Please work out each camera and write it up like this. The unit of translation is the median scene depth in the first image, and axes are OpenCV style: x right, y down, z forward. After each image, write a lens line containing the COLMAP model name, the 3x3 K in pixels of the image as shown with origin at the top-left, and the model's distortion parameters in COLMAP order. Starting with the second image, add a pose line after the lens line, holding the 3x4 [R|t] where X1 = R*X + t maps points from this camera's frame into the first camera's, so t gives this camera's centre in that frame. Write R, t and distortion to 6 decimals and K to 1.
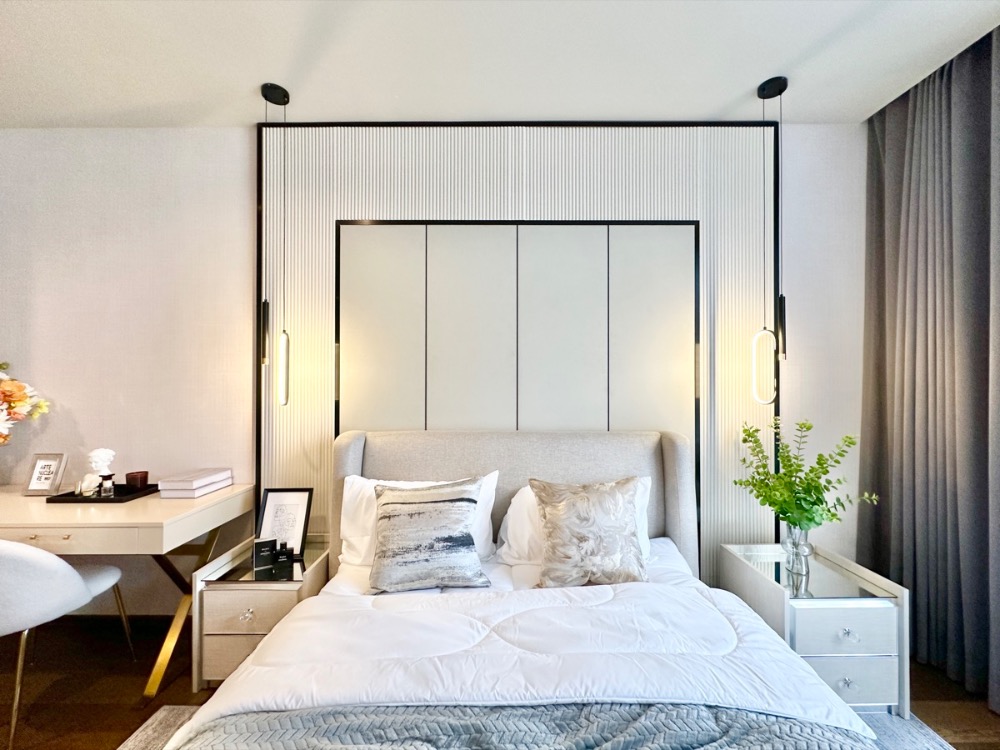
lens RADIAL K [[398.3, 0, 497.8], [0, 398.3, 377.7], [0, 0, 1]] dist [-0.015272, 0.000157]
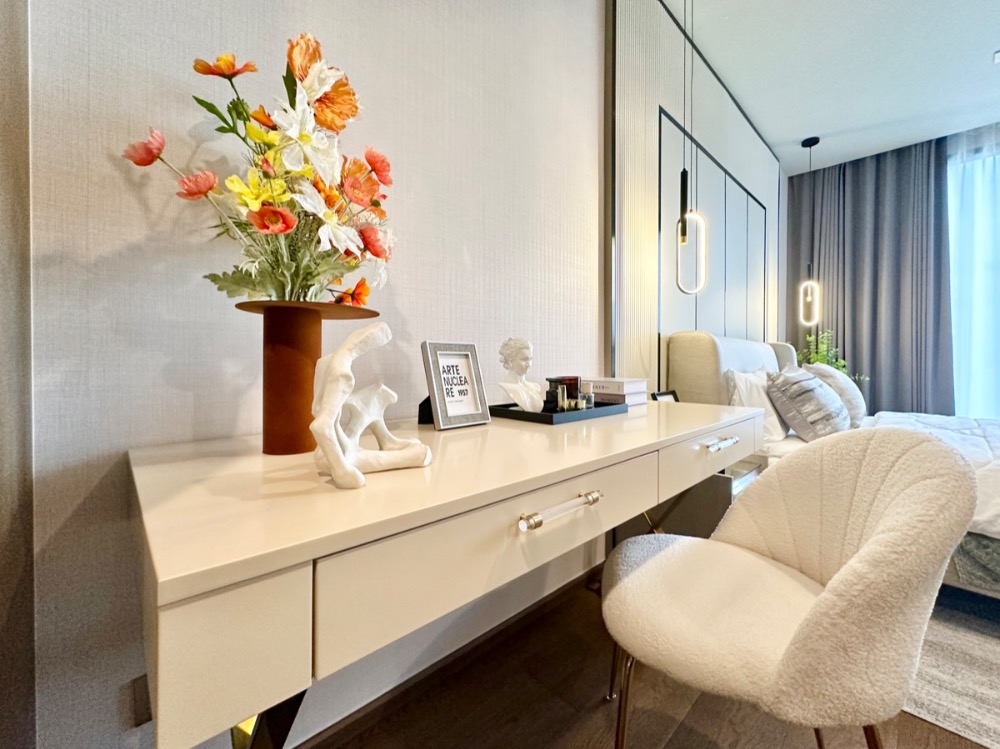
lens RADIAL K [[398.3, 0, 497.8], [0, 398.3, 377.2], [0, 0, 1]] dist [-0.015272, 0.000157]
pose [[0.722979, -0.029085, 0.690258, -1.384735], [-0.011257, 0.998485, 0.053863, 0.202084], [-0.690778, -0.046712, 0.721556, 0.584827]]
